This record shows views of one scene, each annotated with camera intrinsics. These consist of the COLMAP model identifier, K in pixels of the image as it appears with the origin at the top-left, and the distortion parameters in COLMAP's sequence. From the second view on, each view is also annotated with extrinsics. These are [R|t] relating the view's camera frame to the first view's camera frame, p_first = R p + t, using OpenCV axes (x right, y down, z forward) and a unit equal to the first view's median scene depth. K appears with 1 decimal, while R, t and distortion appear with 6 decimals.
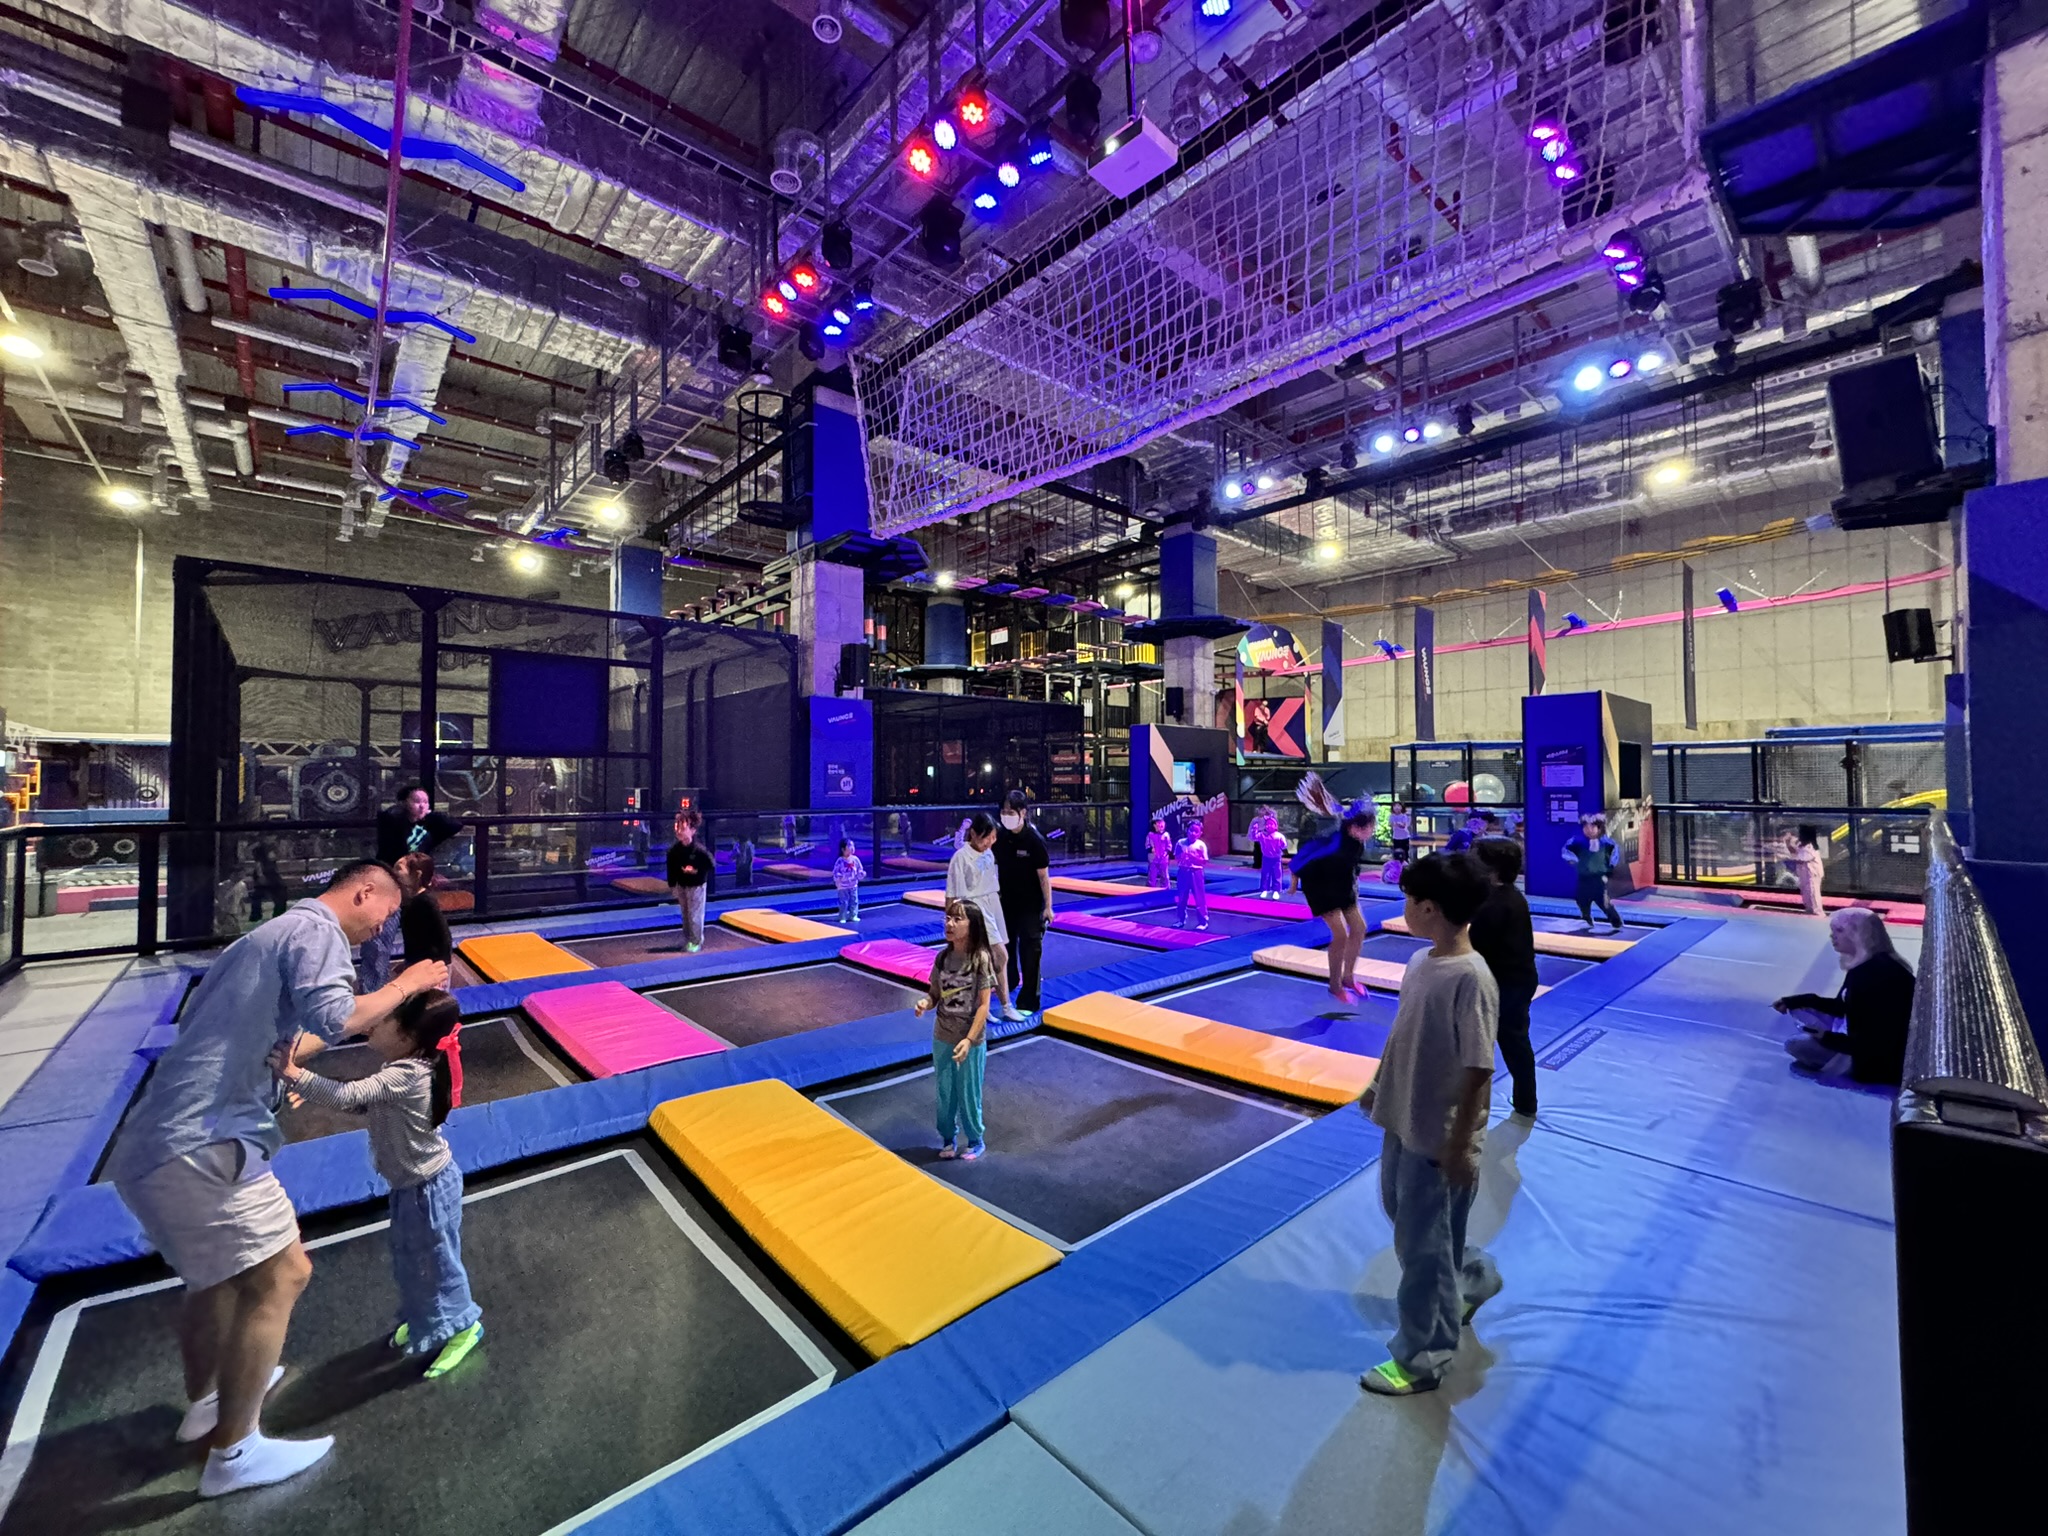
lens RADIAL K [[820.7, 0, 1030.7], [0, 820.7, 766.1], [0, 0, 1]] dist [0.000043, -0.000102]
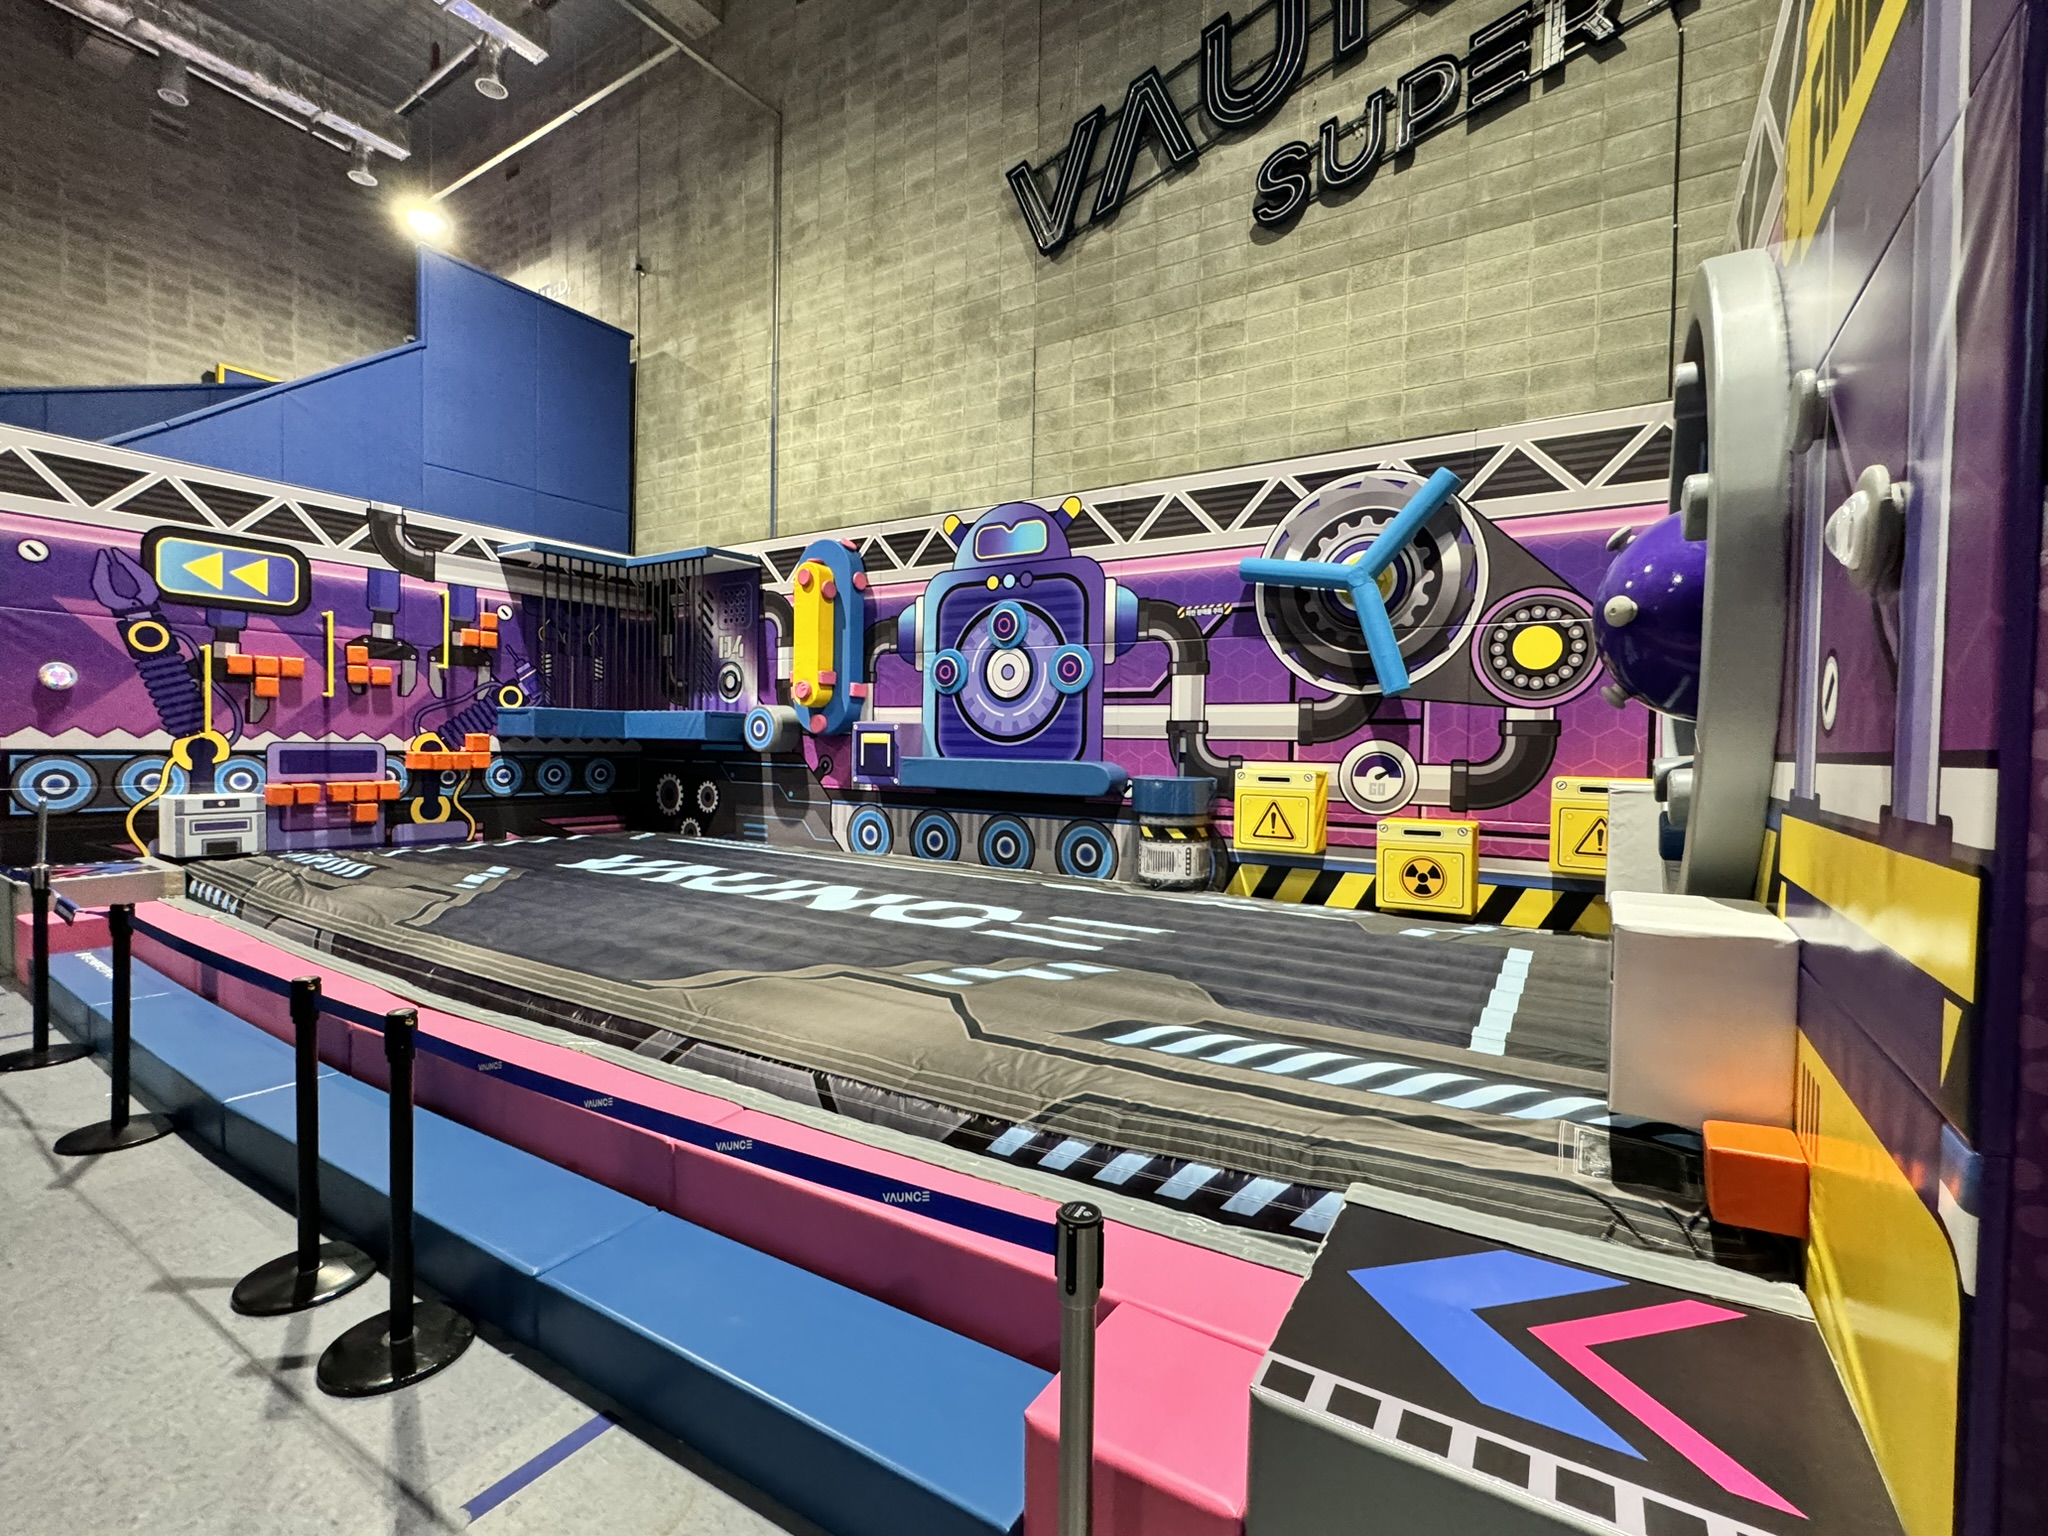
lens RADIAL K [[881.2, 0, 1009.8], [0, 881.2, 755.3], [0, 0, 1]] dist [-0.000681, 0.000654]
pose [[0.256254, 0.025600, -0.966271, -0.528676], [0.005777, 0.999591, 0.028015, 0.056584], [0.966592, -0.012761, 0.256001, 0.934271]]
